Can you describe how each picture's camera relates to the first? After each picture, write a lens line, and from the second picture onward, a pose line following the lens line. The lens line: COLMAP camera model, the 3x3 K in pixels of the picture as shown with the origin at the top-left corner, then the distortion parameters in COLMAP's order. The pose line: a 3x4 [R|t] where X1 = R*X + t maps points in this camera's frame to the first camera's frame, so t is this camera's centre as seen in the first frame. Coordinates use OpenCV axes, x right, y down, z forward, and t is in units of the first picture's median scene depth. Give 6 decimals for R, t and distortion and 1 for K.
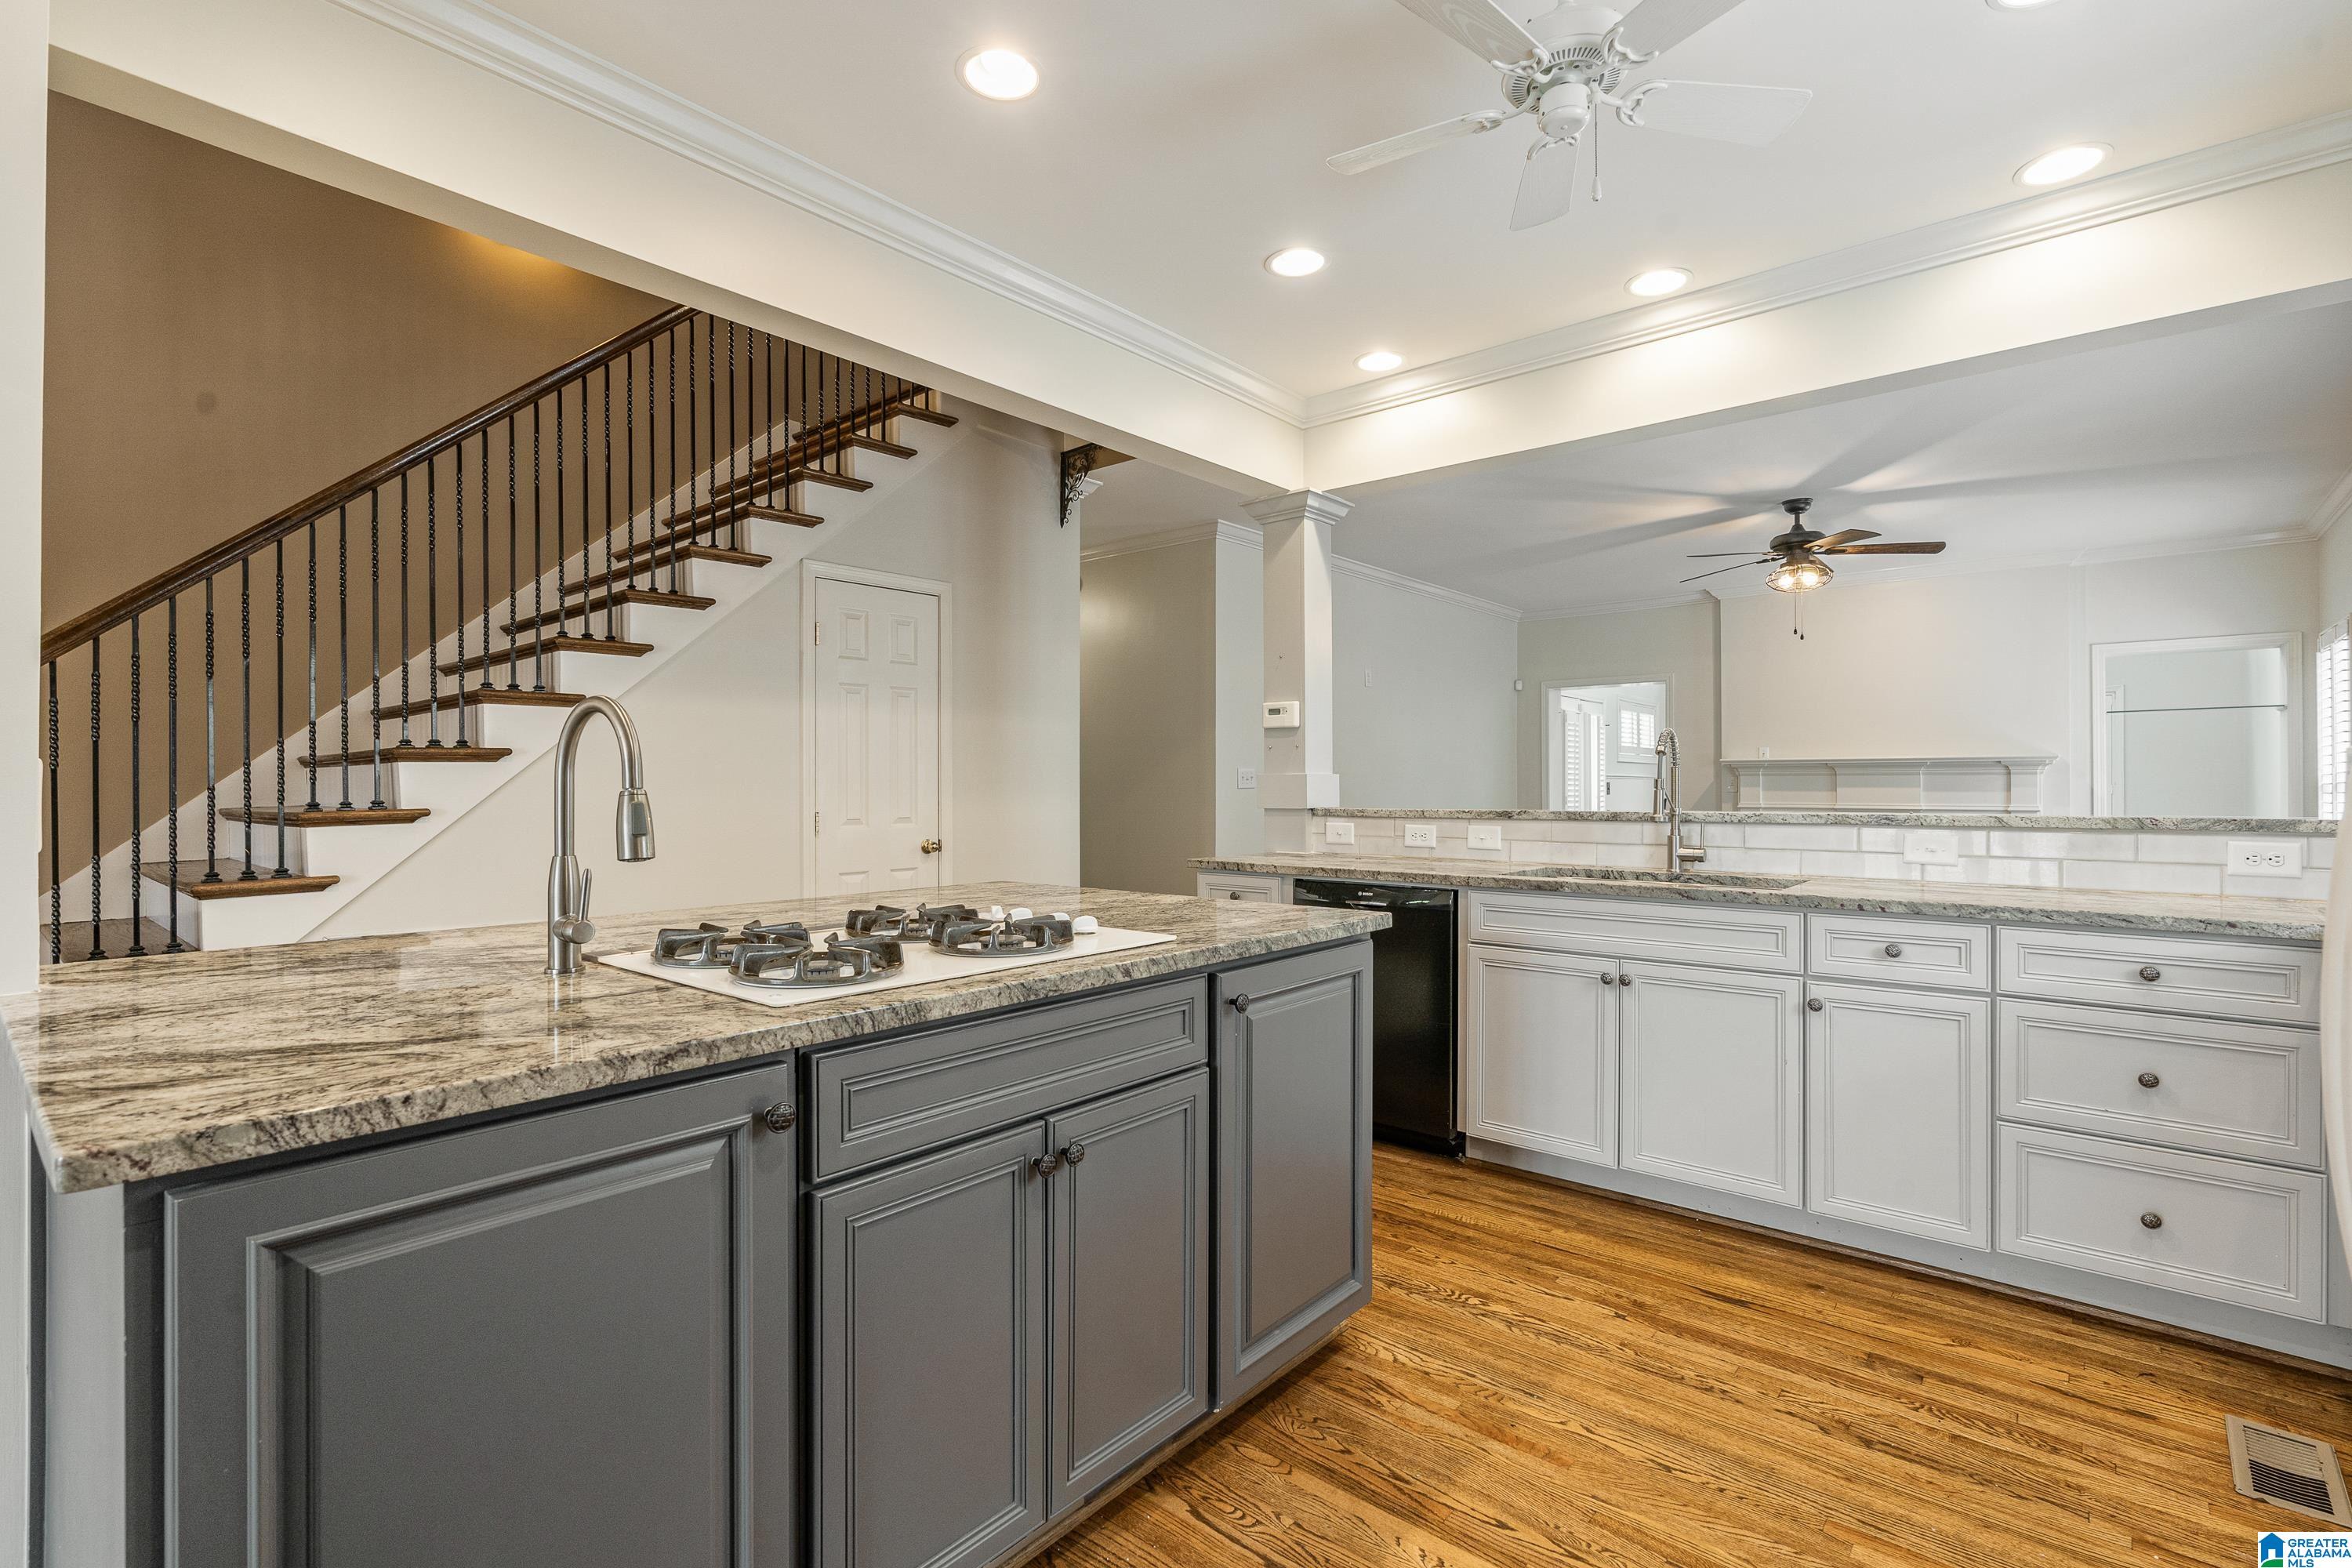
lens RADIAL K [[1080.2, 0, 1179.5], [0, 1080.2, 781.8], [0, 0, 1]] dist [-0.010973, 0.004711]
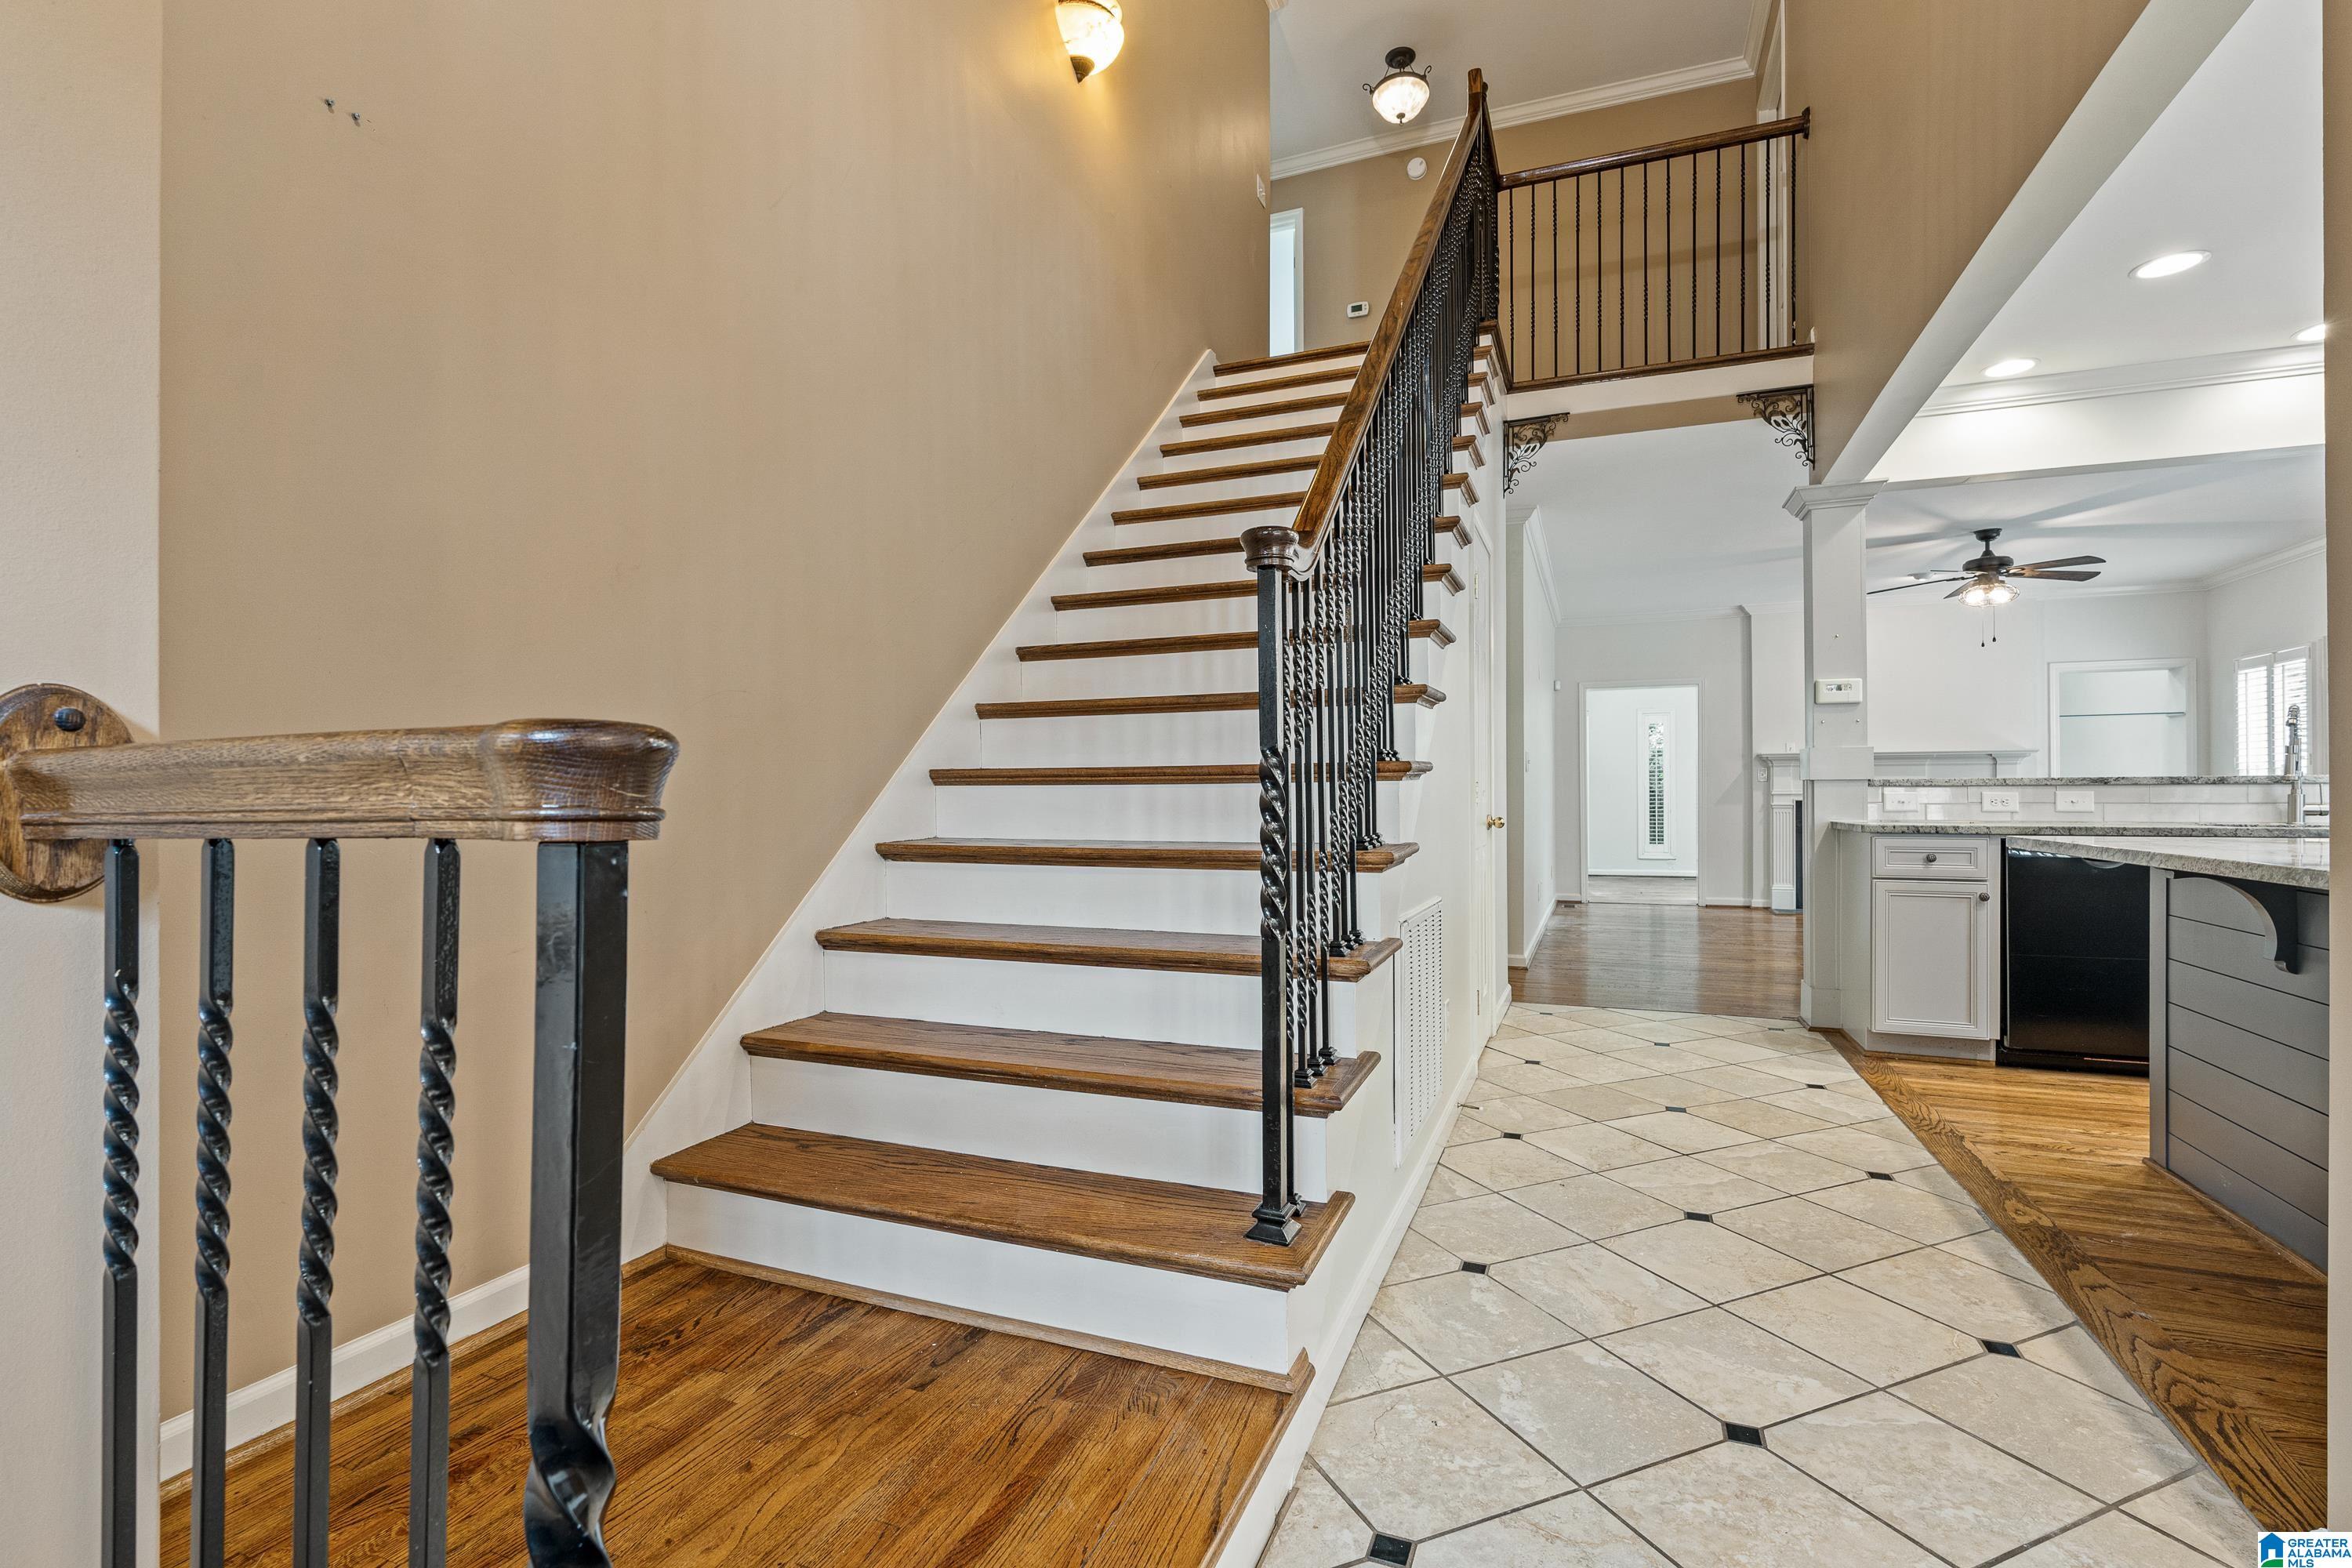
lens RADIAL K [[1080.2, 0, 1176.7], [0, 1080.2, 784.6], [0, 0, 1]] dist [-0.010973, 0.004711]
pose [[0.944869, 0.001640, 0.327443, -1.249017], [-0.000392, 0.999992, -0.003878, 0.049414], [-0.327447, 0.003536, 0.944863, 0.309497]]
